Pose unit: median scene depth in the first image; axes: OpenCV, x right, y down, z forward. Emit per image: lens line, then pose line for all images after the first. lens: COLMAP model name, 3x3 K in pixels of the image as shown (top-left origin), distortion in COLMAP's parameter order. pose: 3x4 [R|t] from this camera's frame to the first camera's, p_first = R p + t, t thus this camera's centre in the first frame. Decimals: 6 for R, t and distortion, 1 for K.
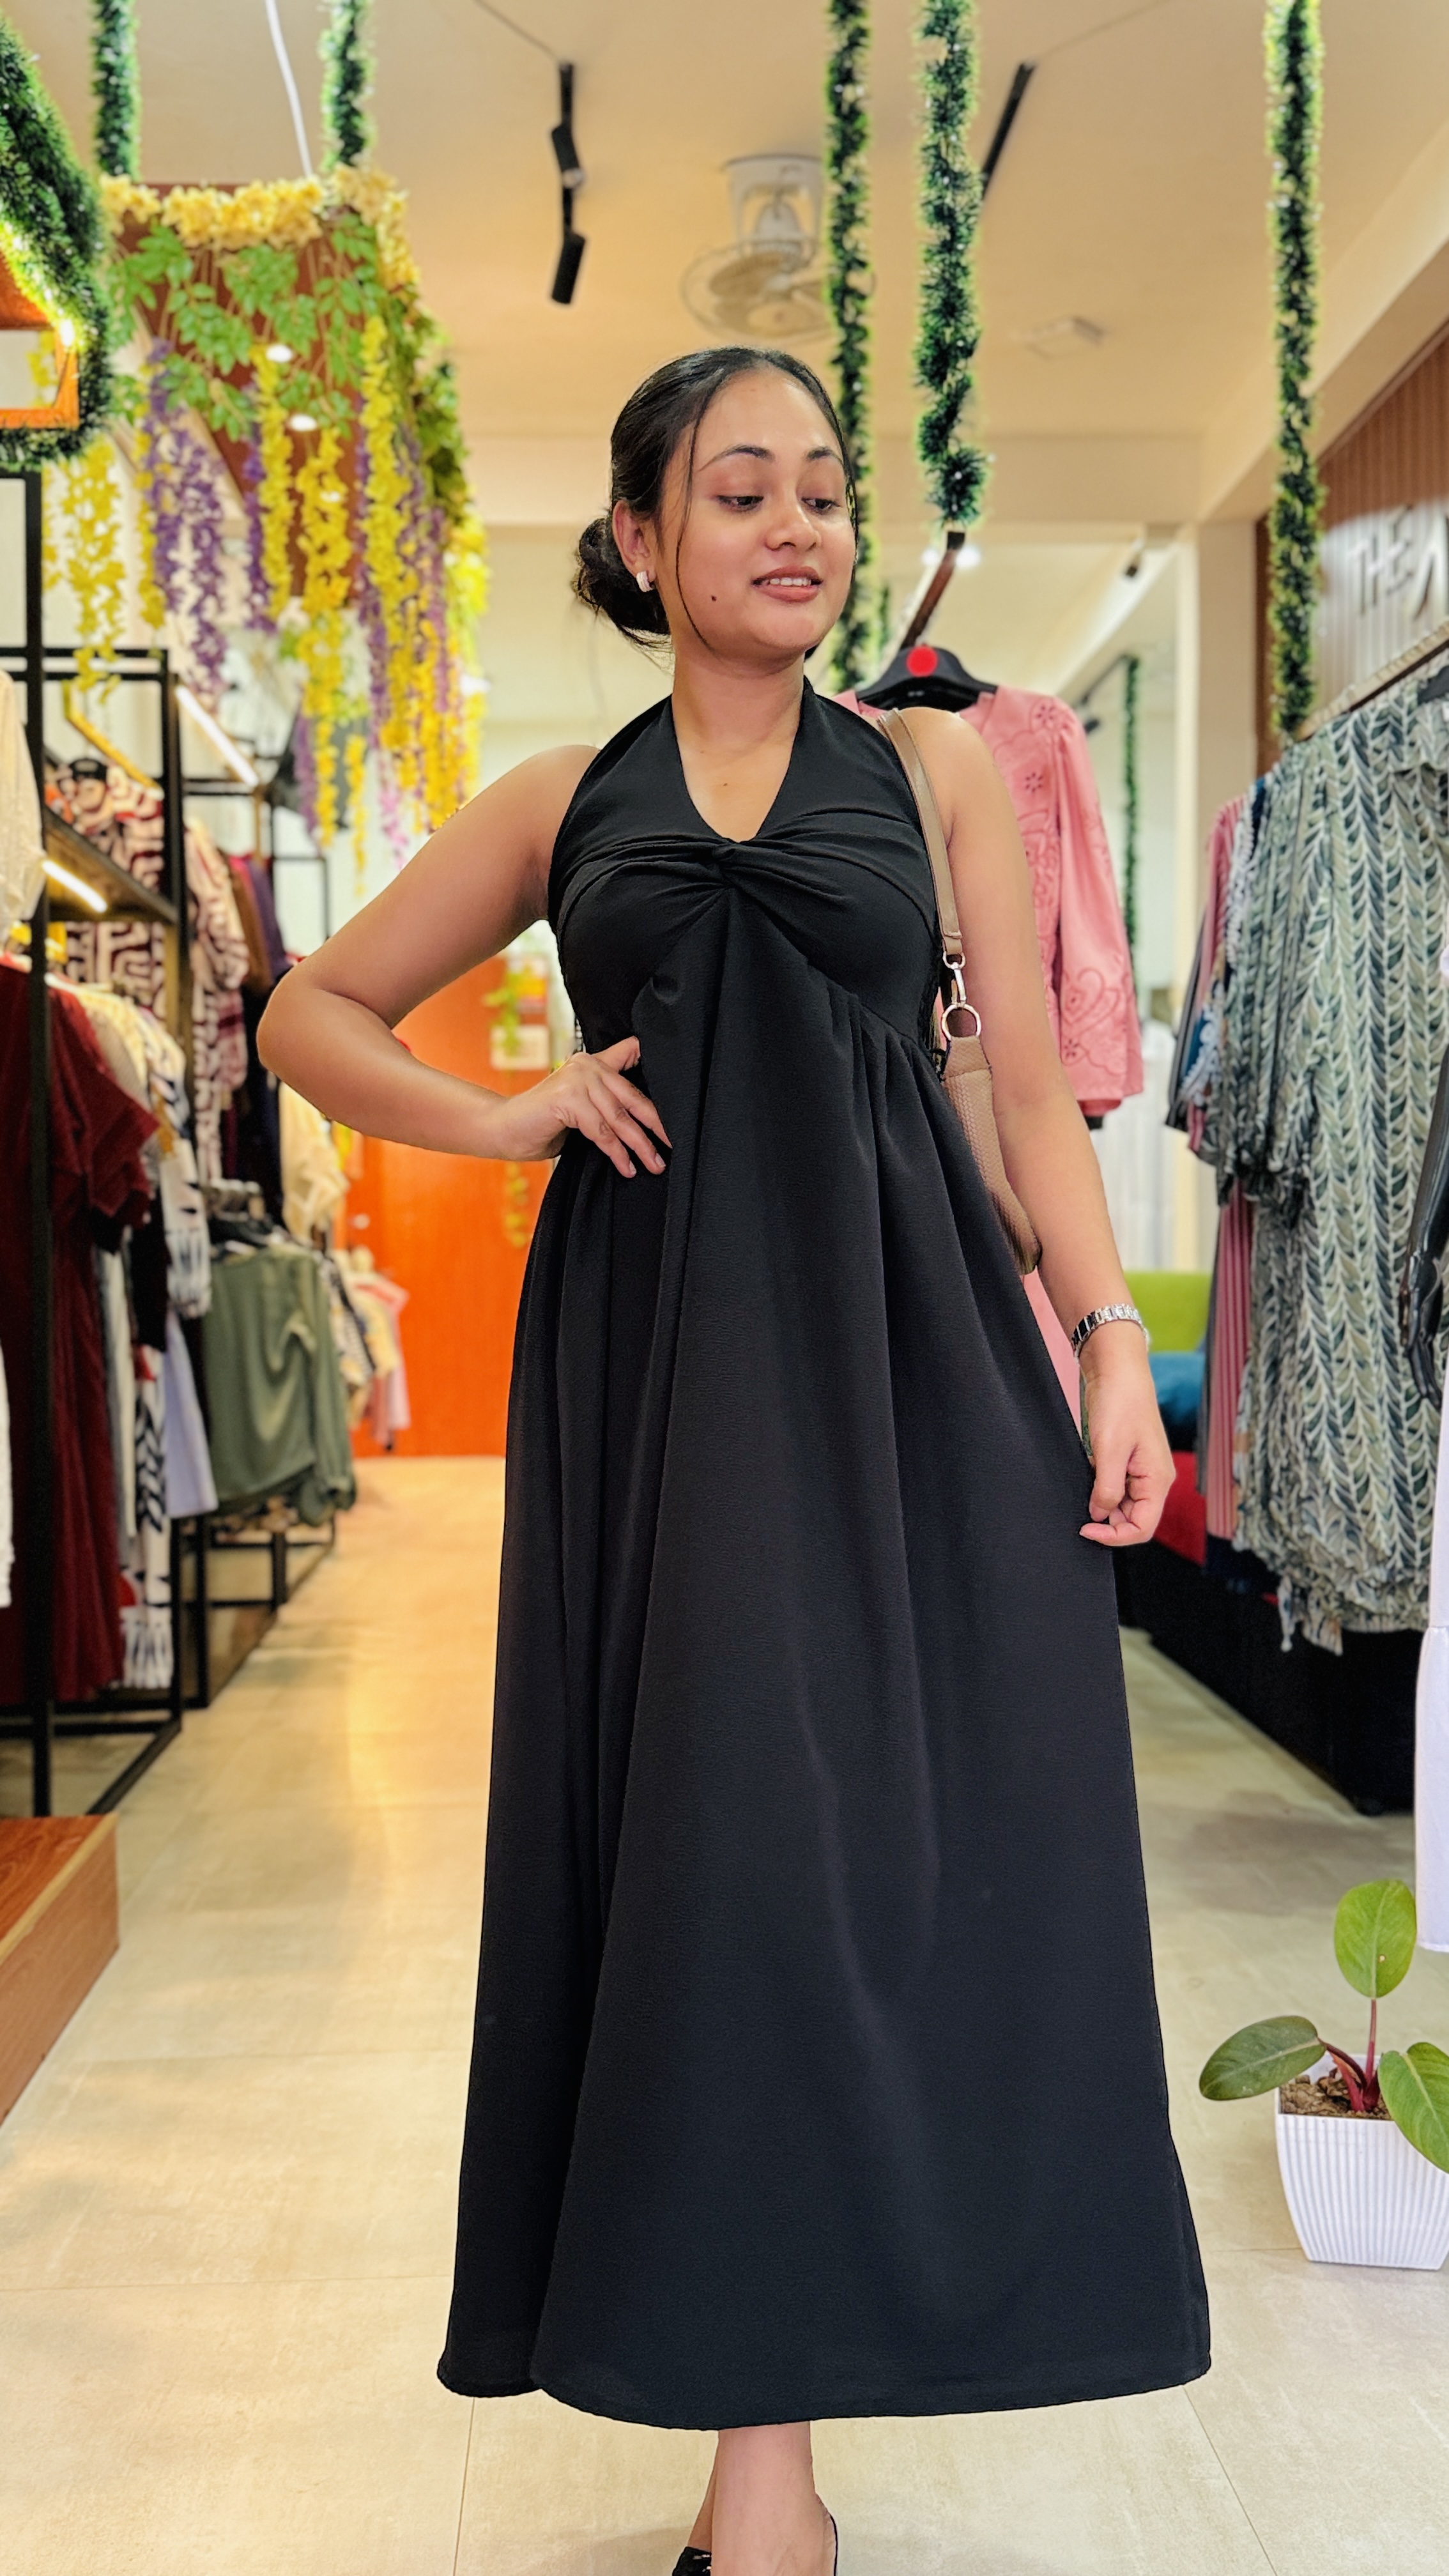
lens RADIAL K [[2368.6, 0, 720.5], [0, 2368.6, 1277.9], [0, 0, 1]] dist [0.017221, 0.000000]
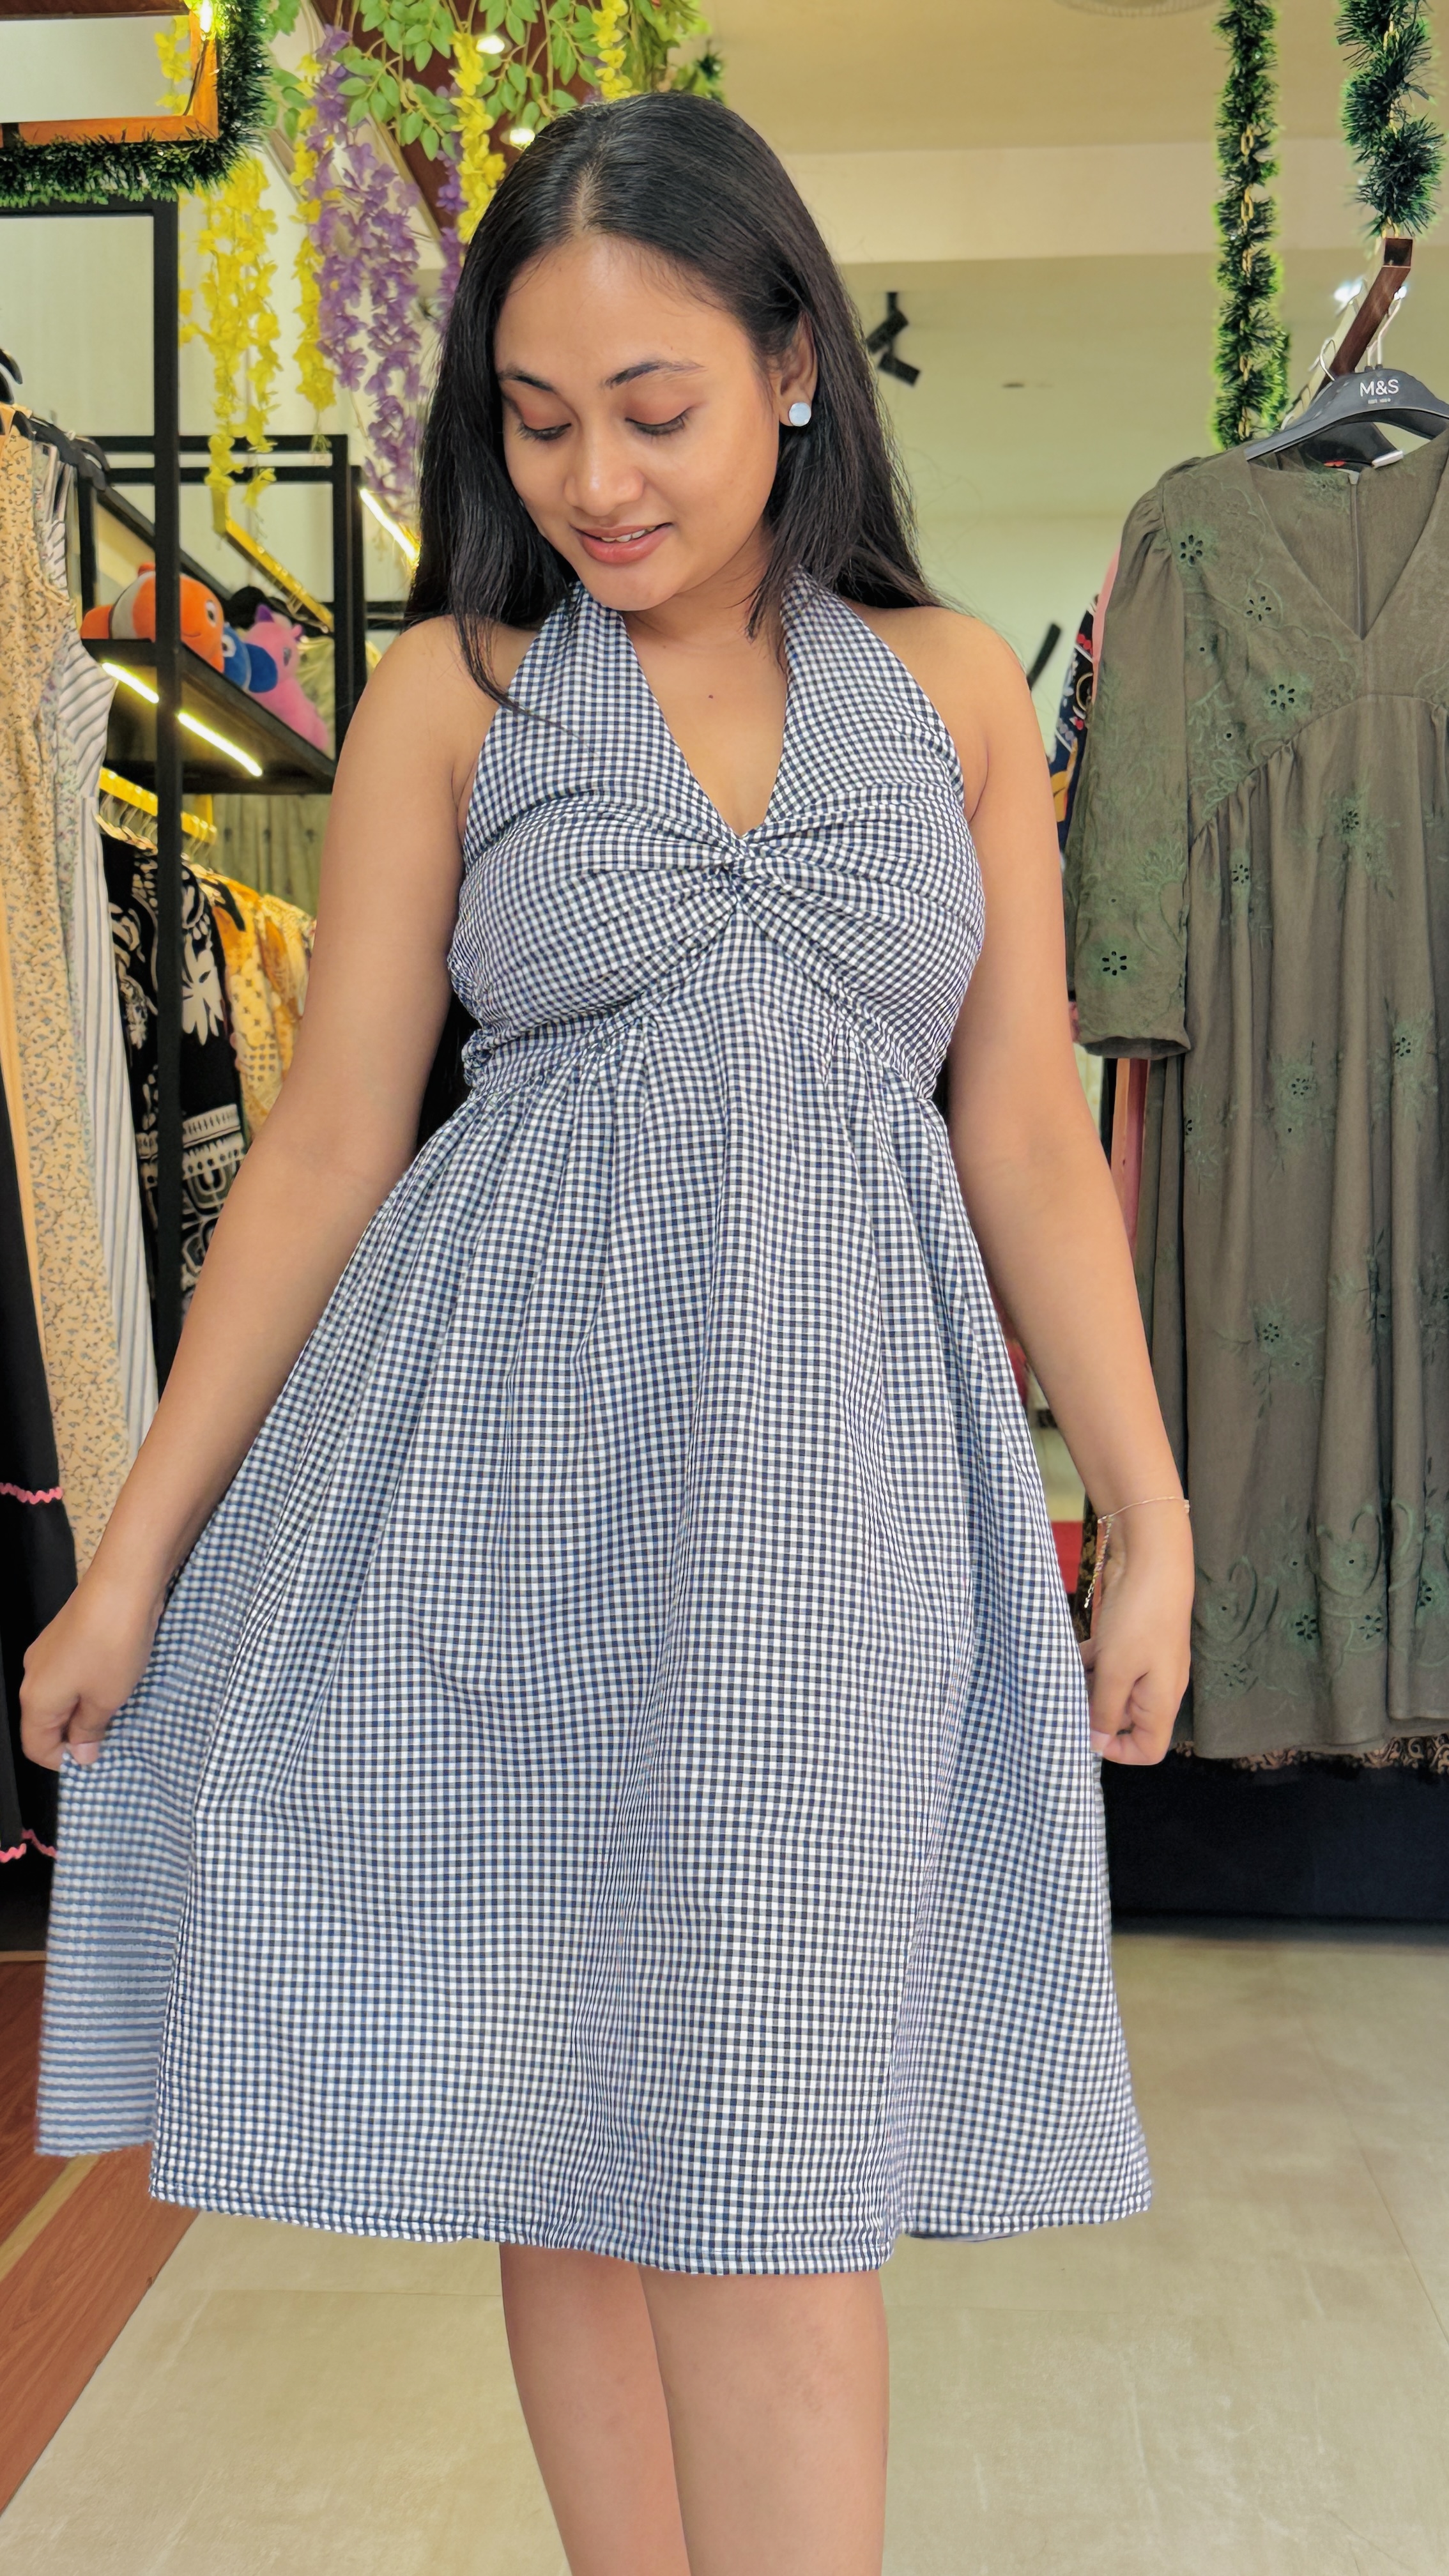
lens RADIAL K [[2953.4, 0, 723.8], [0, 2953.4, 1302.3], [0, 0, 1]] dist [0.021430, 0.000000]
pose [[0.993821, 0.013416, -0.110179, -0.000158], [-0.010640, 0.999612, 0.025745, -0.010042], [0.110481, -0.024414, 0.993578, 0.054103]]
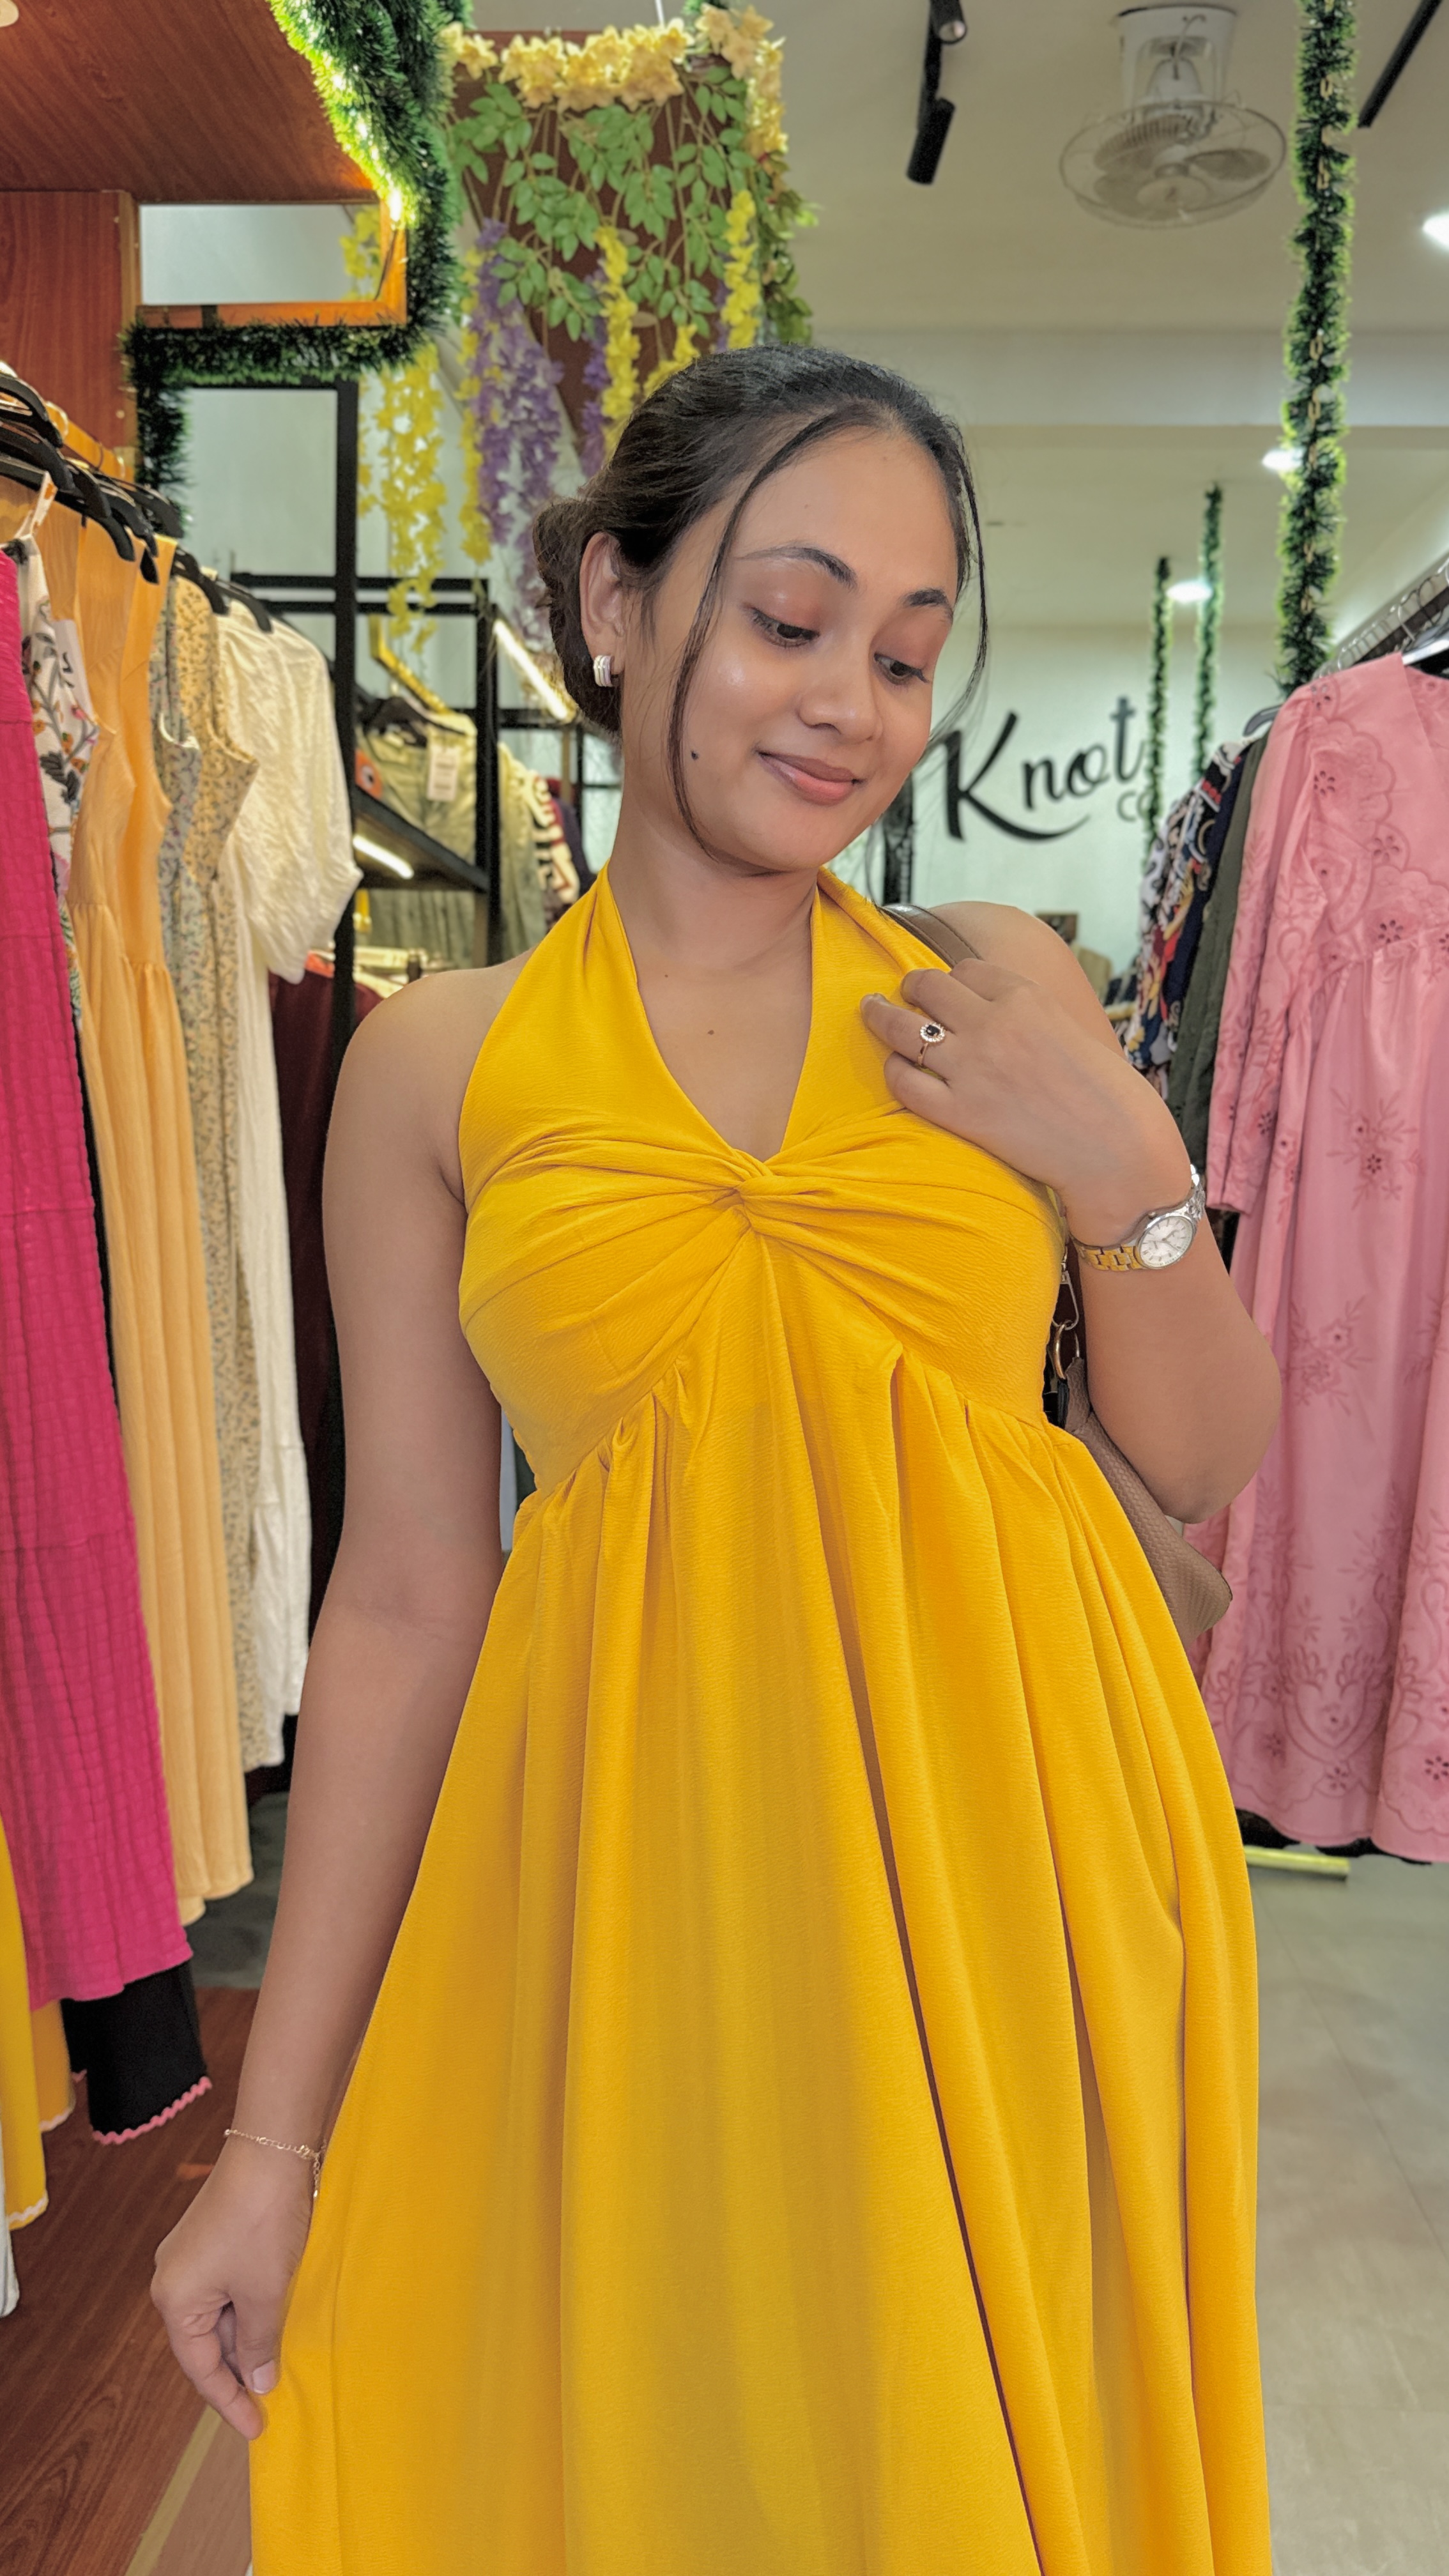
lens RADIAL K [[2164.9, 0, 737.1], [0, 2164.9, 1278.8], [0, 0, 1]] dist [-0.008177, 0.009693]
pose [[0.995386, 0.036153, -0.088883, -0.065069], [-0.029658, 0.996866, 0.073339, -0.073782], [0.091256, -0.070365, 0.993338, 0.206739]]
